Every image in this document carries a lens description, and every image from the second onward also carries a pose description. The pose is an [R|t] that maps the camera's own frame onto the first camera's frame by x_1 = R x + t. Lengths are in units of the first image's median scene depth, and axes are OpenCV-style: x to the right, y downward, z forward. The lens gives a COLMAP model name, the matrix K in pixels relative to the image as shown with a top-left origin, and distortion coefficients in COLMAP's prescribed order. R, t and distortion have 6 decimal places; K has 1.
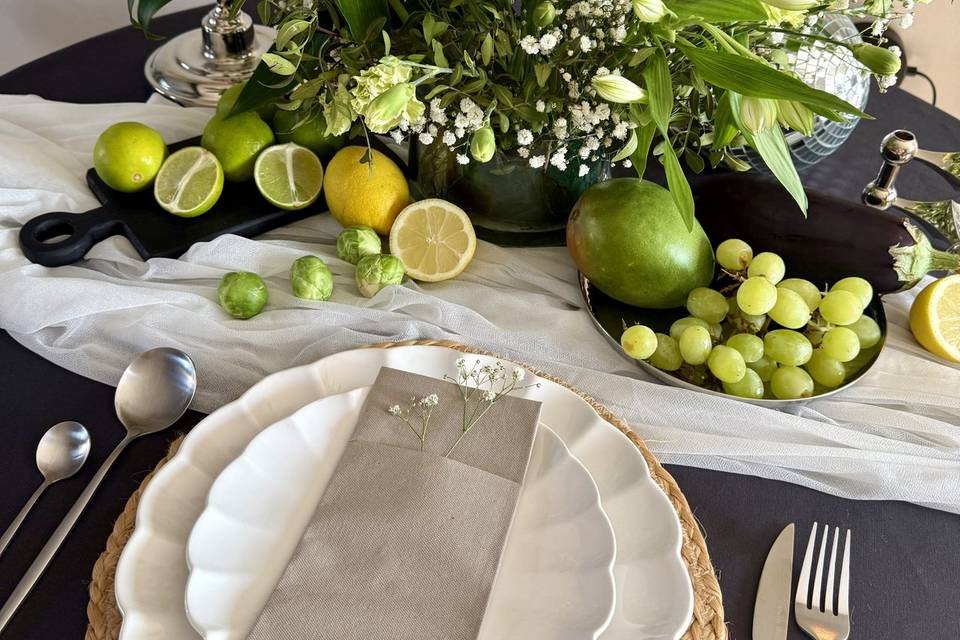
lens RADIAL K [[872.2, 0, 479.2], [0, 872.2, 282.9], [0, 0, 1]] dist [0.167631, -0.352163]
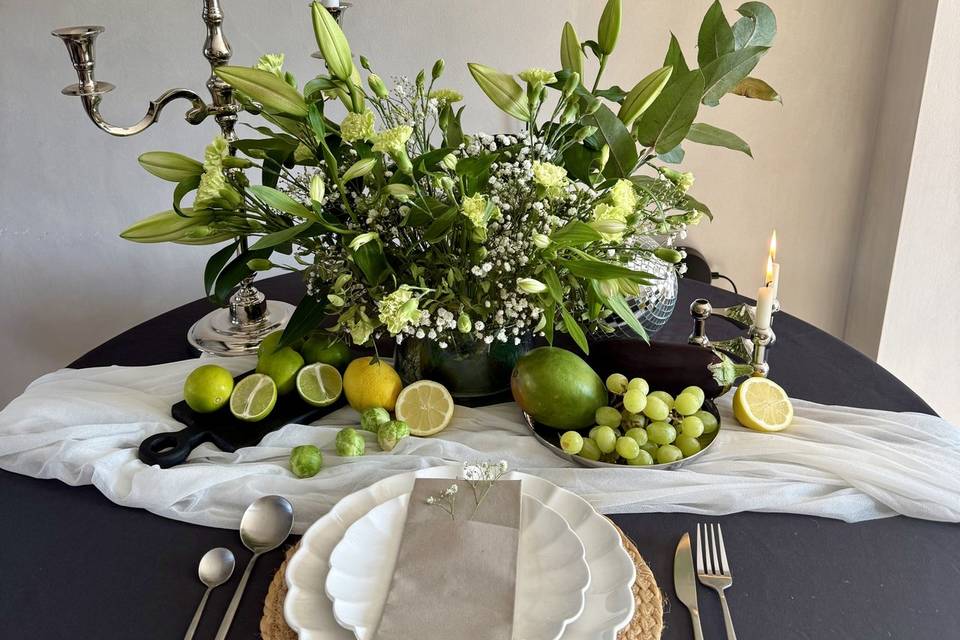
lens RADIAL K [[872.2, 0, 479.2], [0, 872.2, 282.9], [0, 0, 1]] dist [0.167631, -0.352163]
pose [[0.980168, -0.133097, 0.146822, -0.165951], [0.171205, 0.941854, -0.289137, 0.216044], [-0.099801, 0.308540, 0.945961, -0.536923]]
